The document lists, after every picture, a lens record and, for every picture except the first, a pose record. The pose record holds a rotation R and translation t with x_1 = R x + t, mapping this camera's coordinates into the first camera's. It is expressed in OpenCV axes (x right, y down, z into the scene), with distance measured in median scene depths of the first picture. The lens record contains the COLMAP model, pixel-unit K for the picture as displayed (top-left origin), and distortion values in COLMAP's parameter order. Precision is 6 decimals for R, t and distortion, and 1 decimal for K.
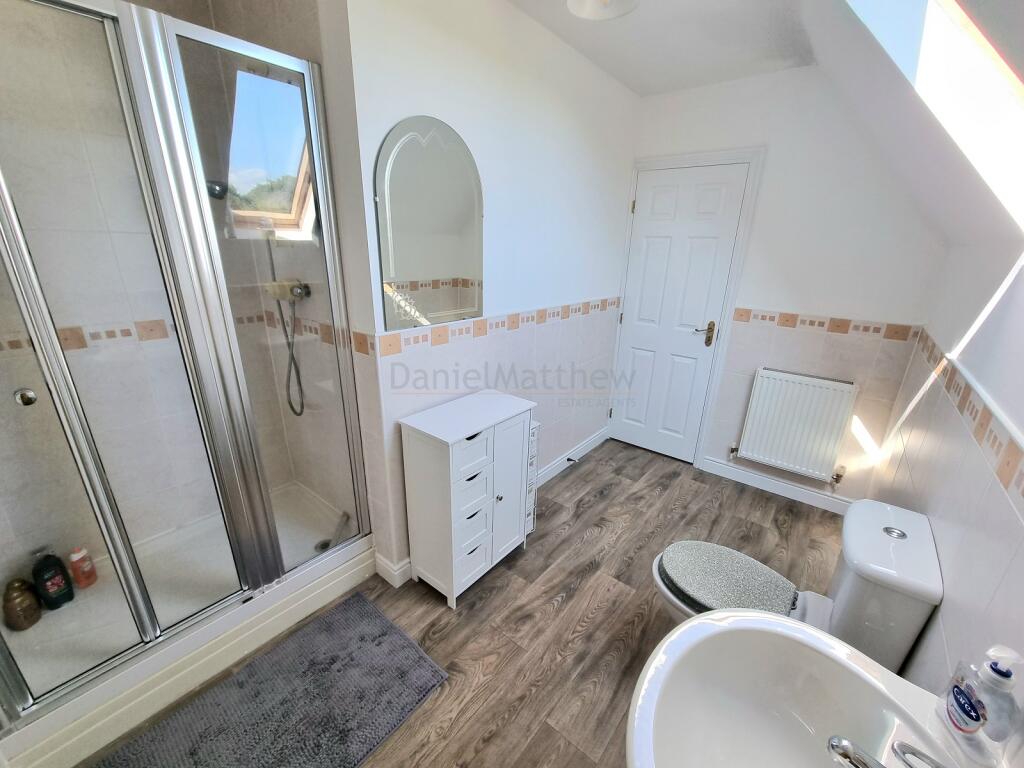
lens RADIAL K [[414.1, 0, 515.2], [0, 414.1, 392.1], [0, 0, 1]] dist [-0.006212, -0.000257]
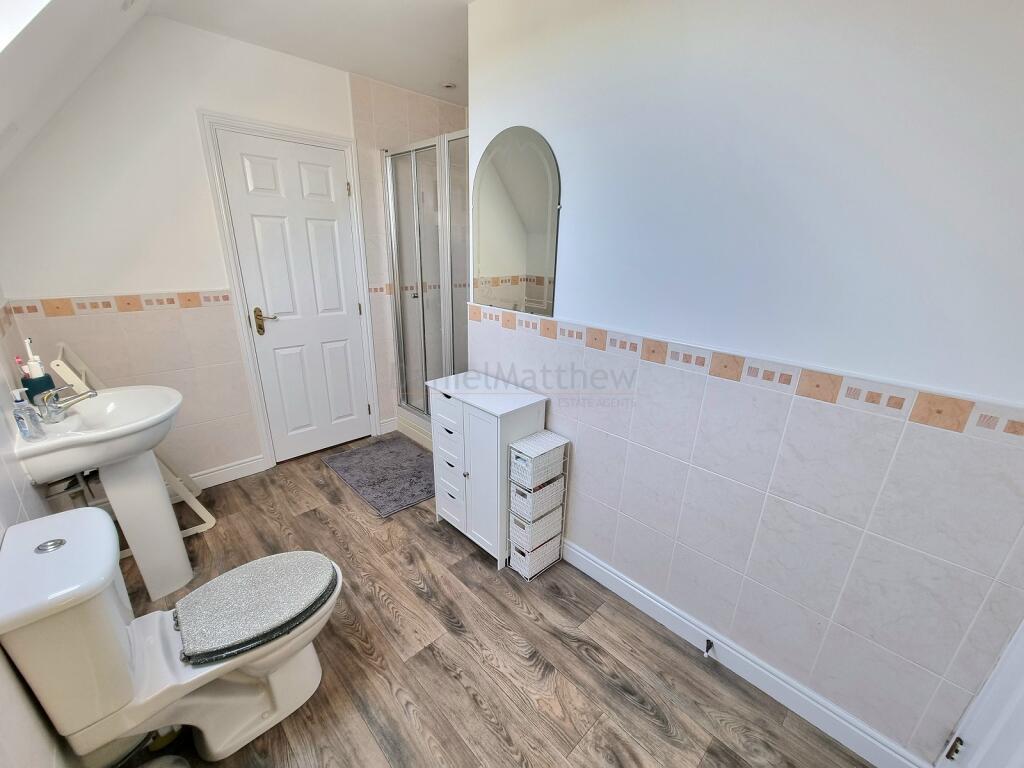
lens RADIAL K [[414.1, 0, 515.2], [0, 414.1, 392.1], [0, 0, 1]] dist [-0.006212, -0.000257]
pose [[-0.107396, 0.324508, -0.939766, 0.801585], [-0.349869, 0.872437, 0.341241, -0.308785], [0.930622, 0.365443, 0.019839, 0.932008]]
